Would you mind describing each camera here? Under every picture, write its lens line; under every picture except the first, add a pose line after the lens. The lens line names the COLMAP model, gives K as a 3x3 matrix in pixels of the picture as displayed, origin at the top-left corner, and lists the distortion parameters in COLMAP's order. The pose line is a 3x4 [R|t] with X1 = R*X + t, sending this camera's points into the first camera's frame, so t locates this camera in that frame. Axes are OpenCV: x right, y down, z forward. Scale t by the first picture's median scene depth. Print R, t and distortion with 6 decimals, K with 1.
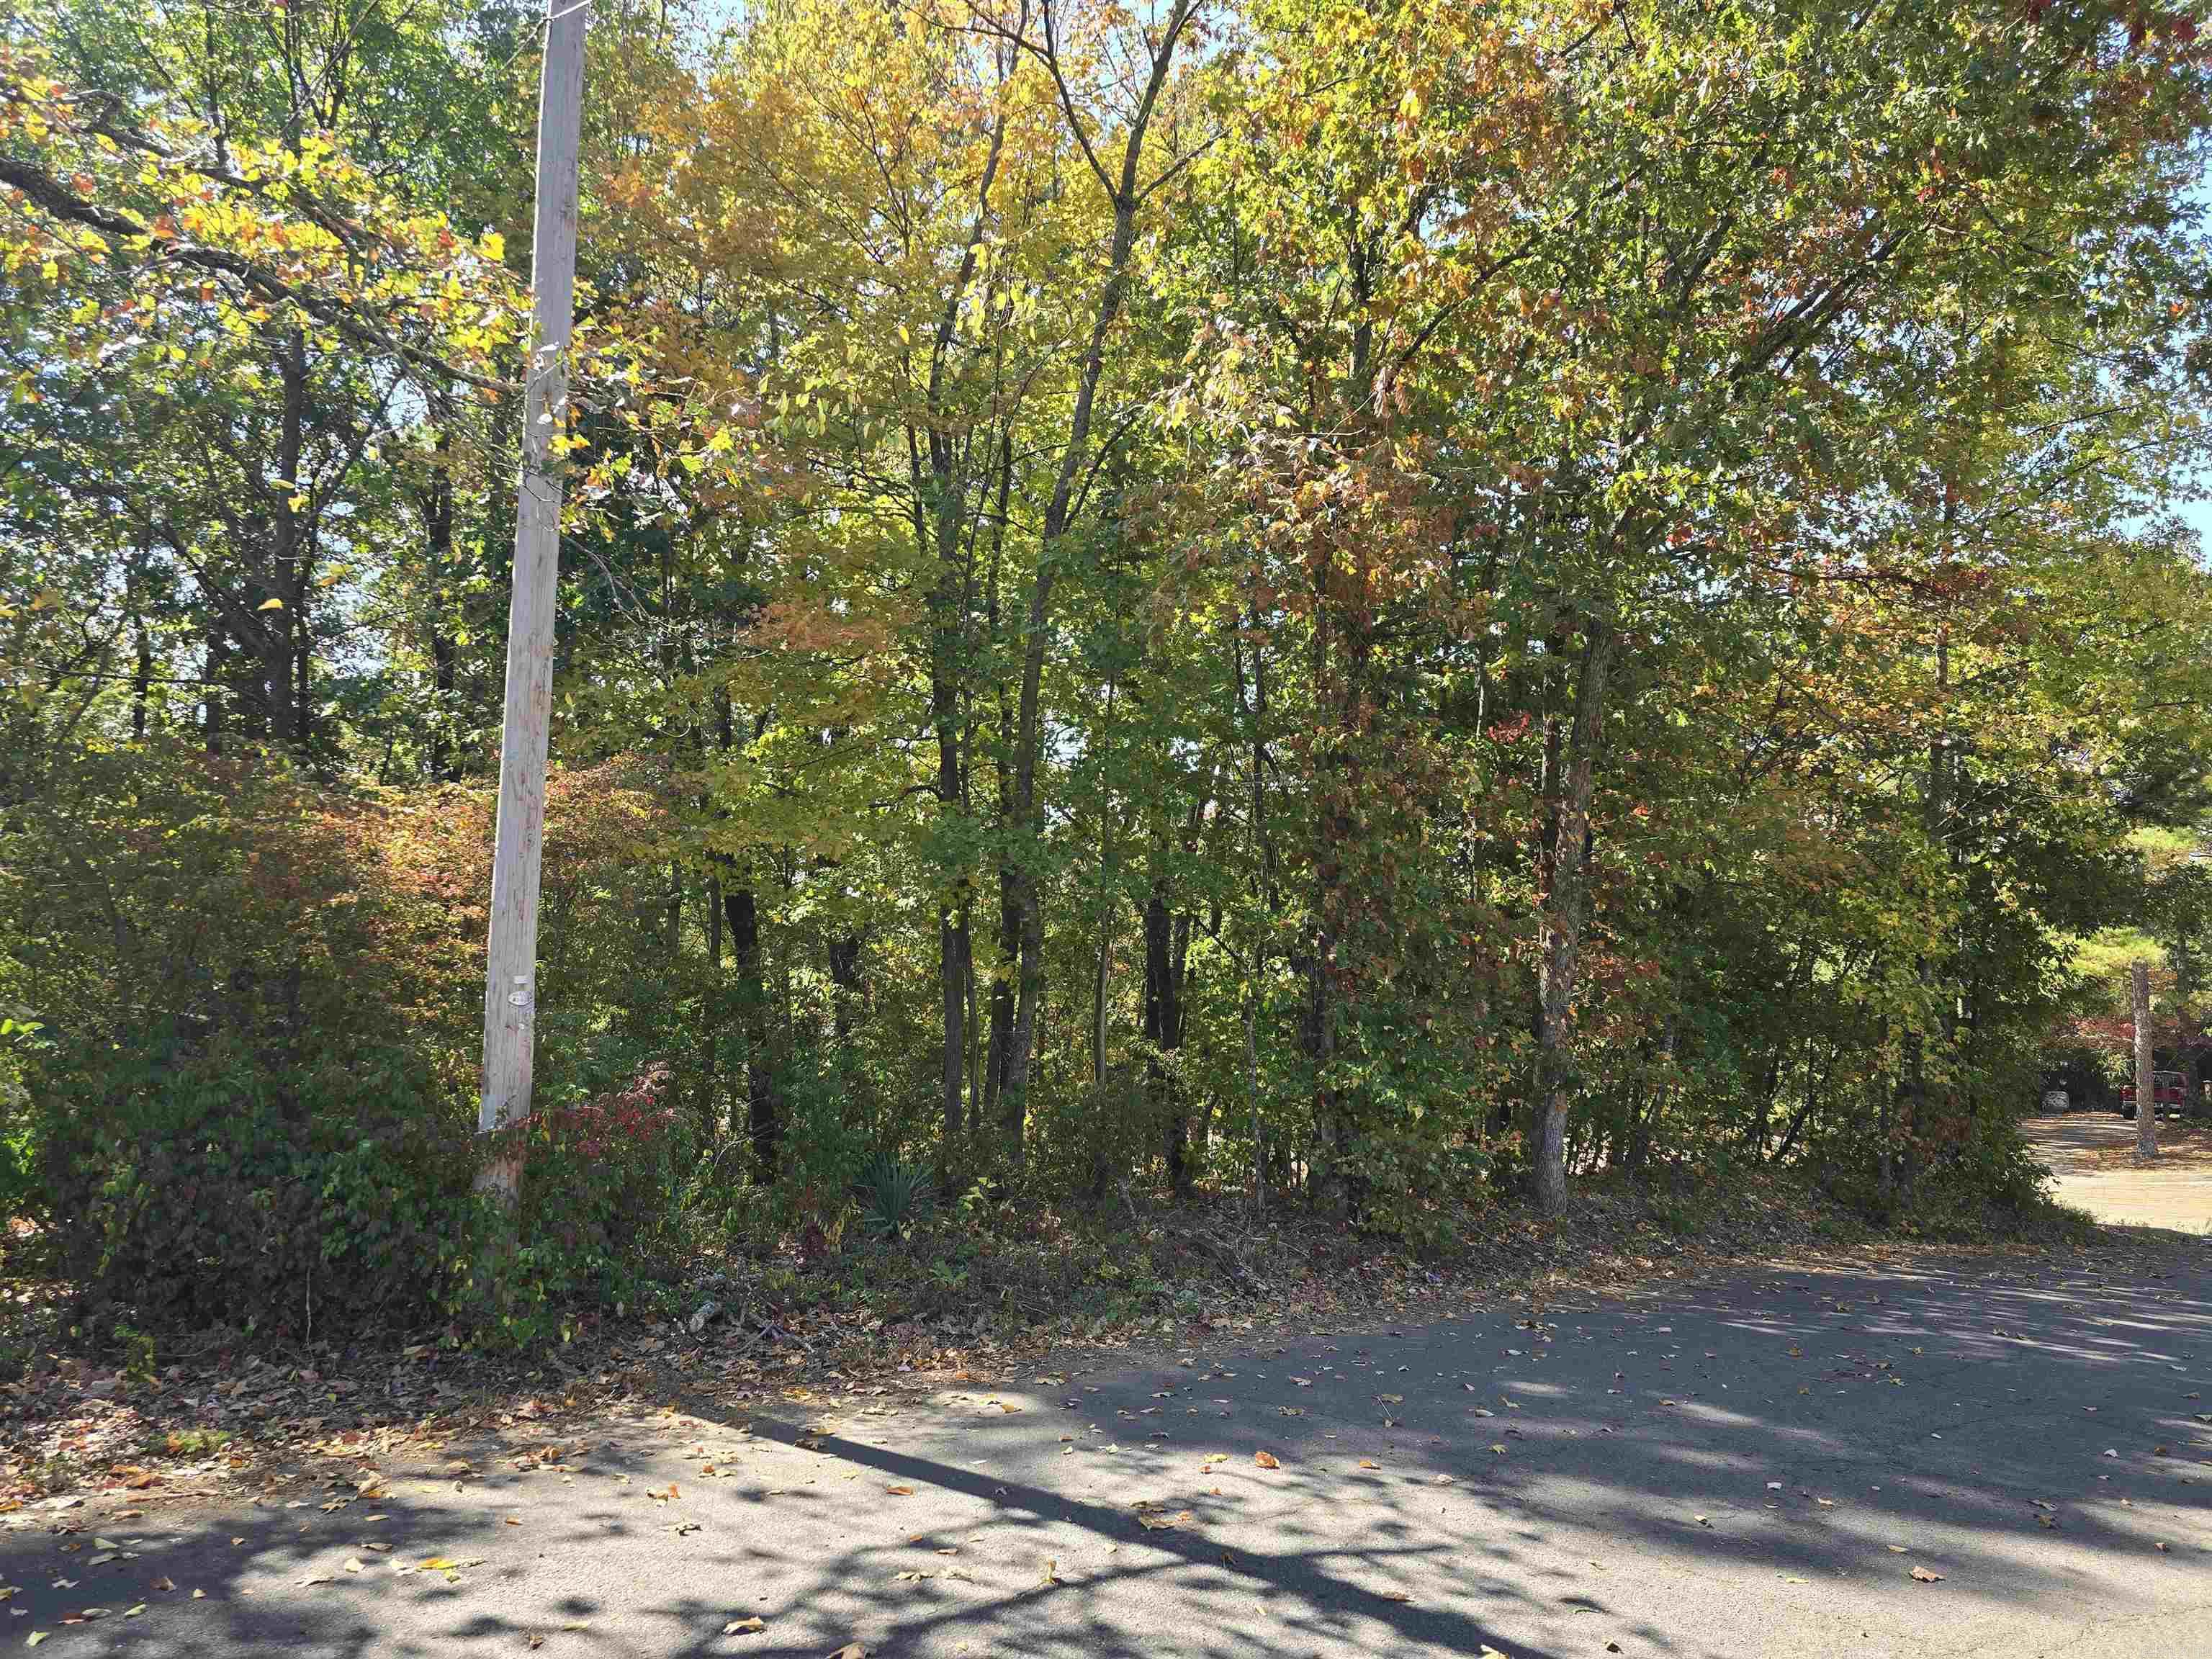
lens RADIAL K [[1474.2, 0, 1108.9], [0, 1474.2, 830.8], [0, 0, 1]] dist [0.039584, -0.026849]
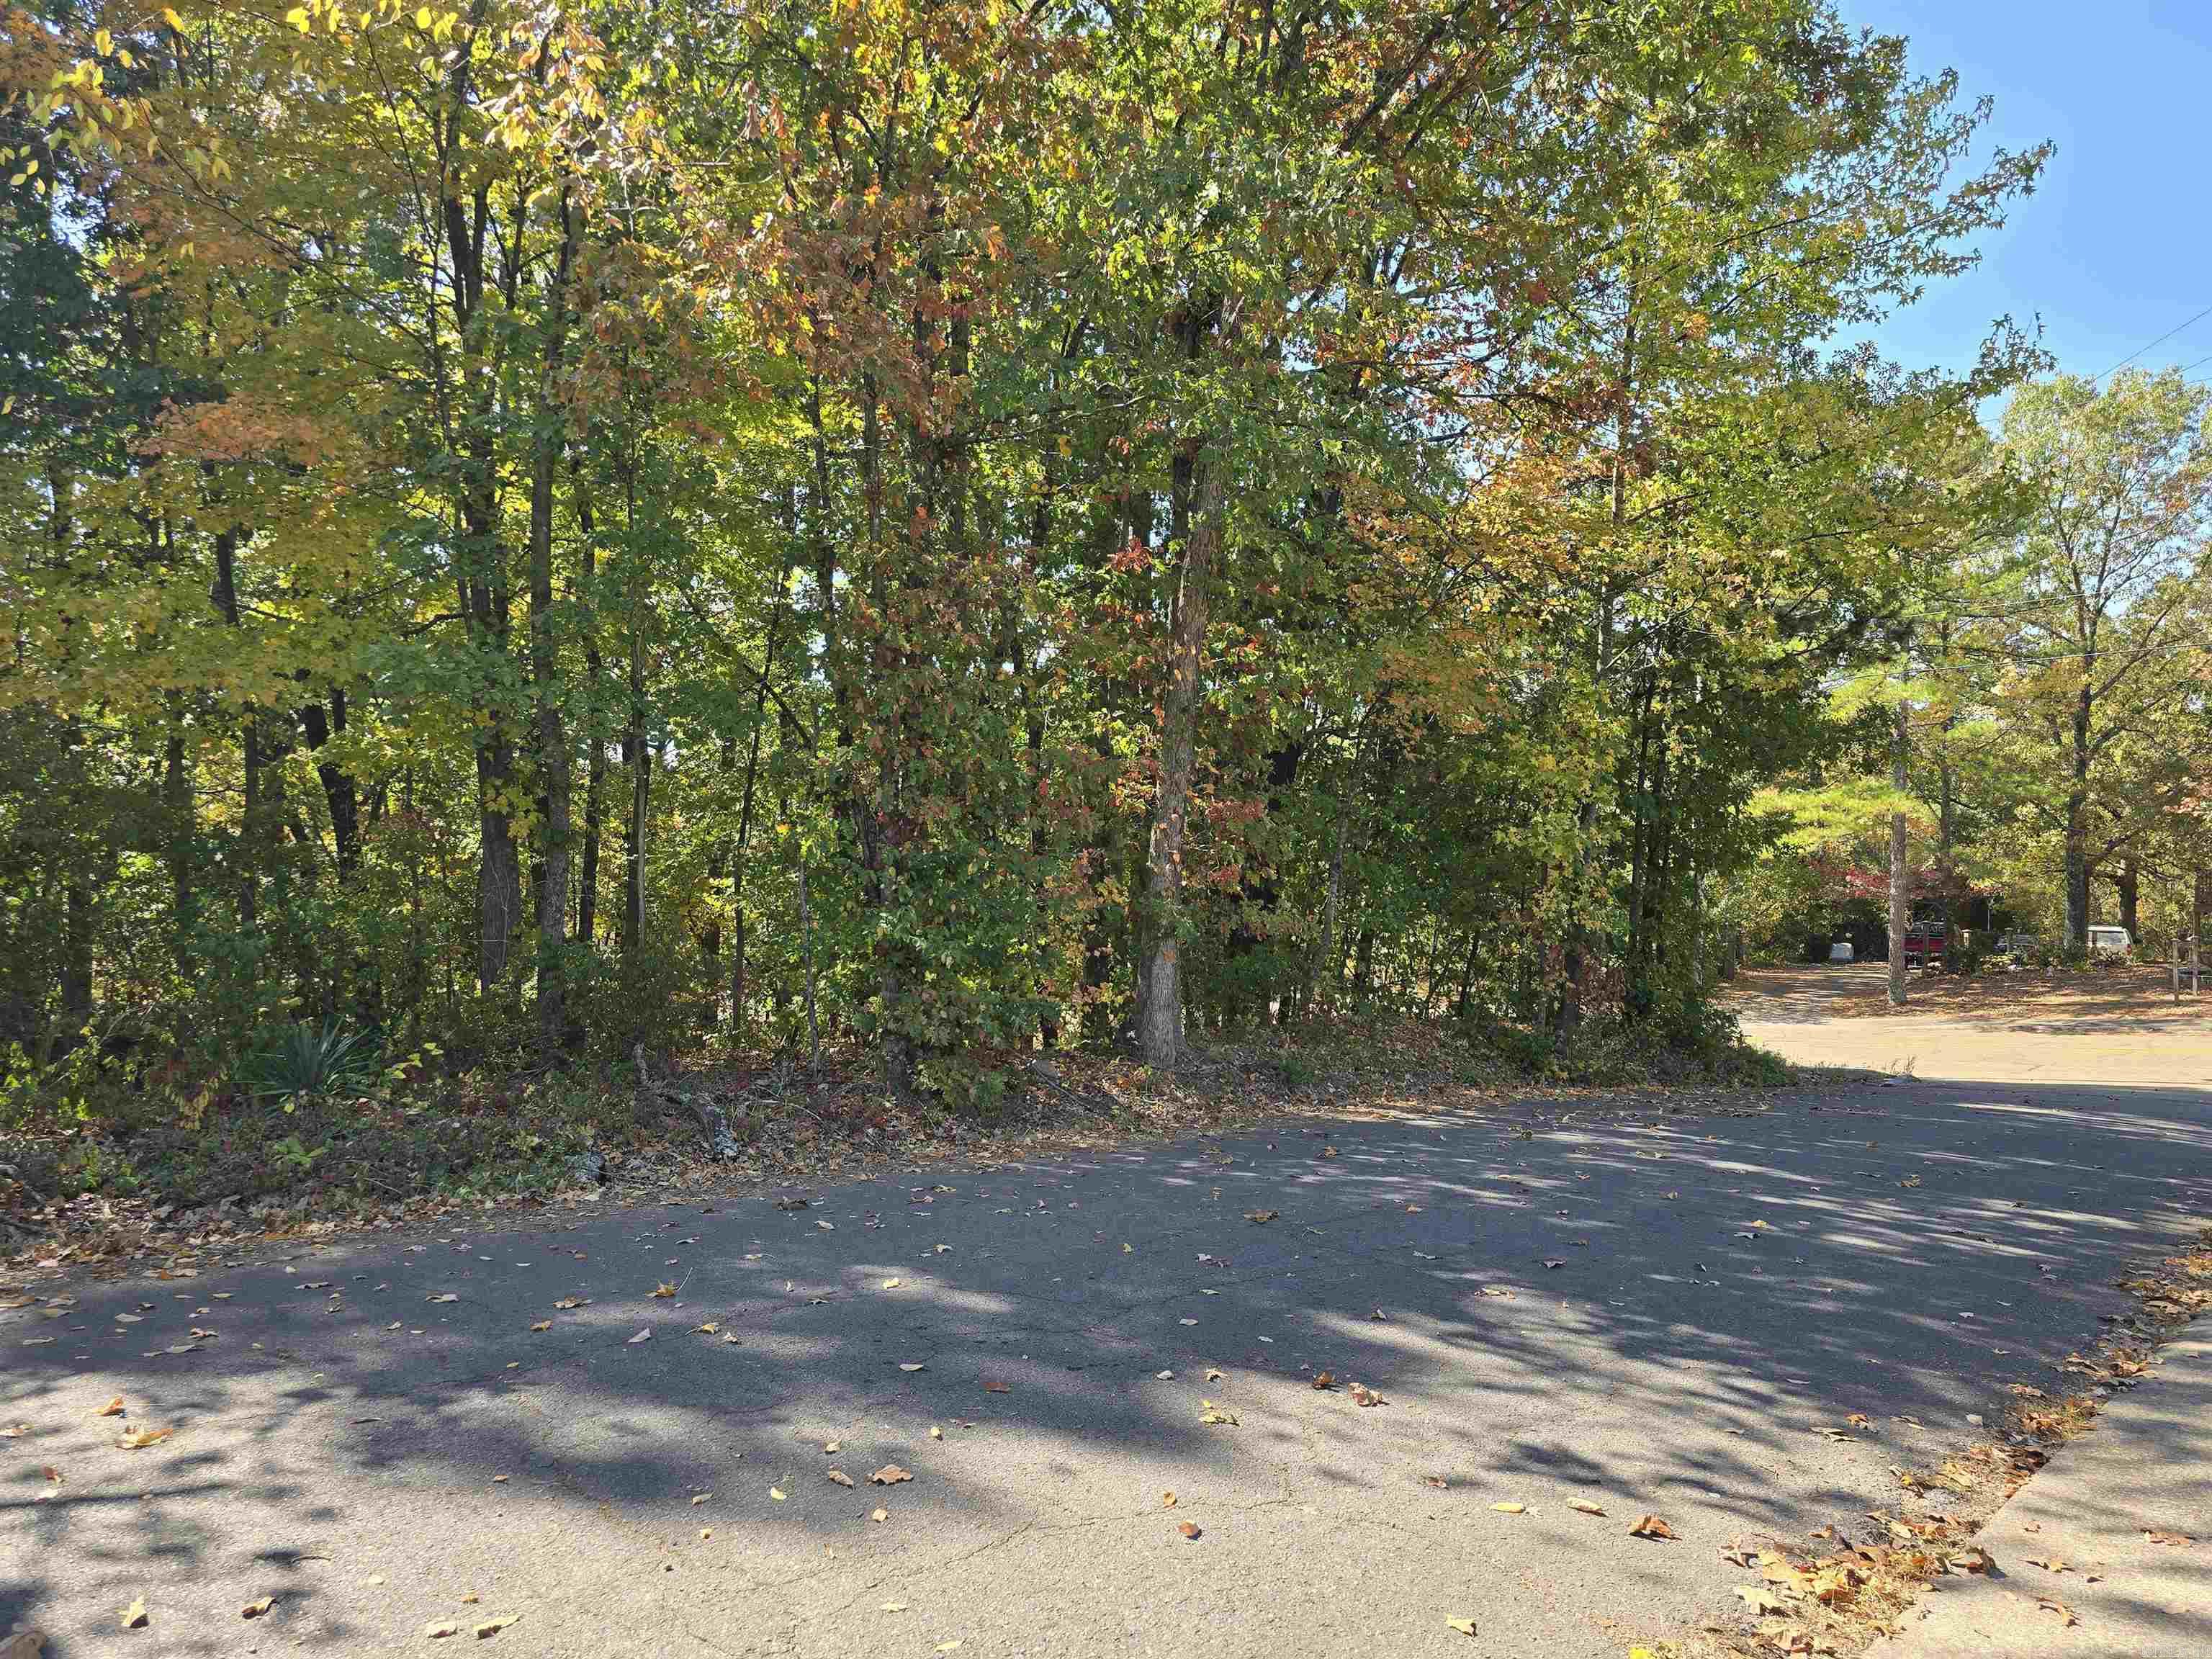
lens RADIAL K [[1474.2, 0, 1103.5], [0, 1474.2, 825.8], [0, 0, 1]] dist [0.039584, -0.026849]
pose [[0.997381, -0.009855, 0.071647, 0.162048], [0.003934, 0.996599, 0.082310, 0.019682], [-0.072214, -0.081813, 0.994028, 0.055149]]
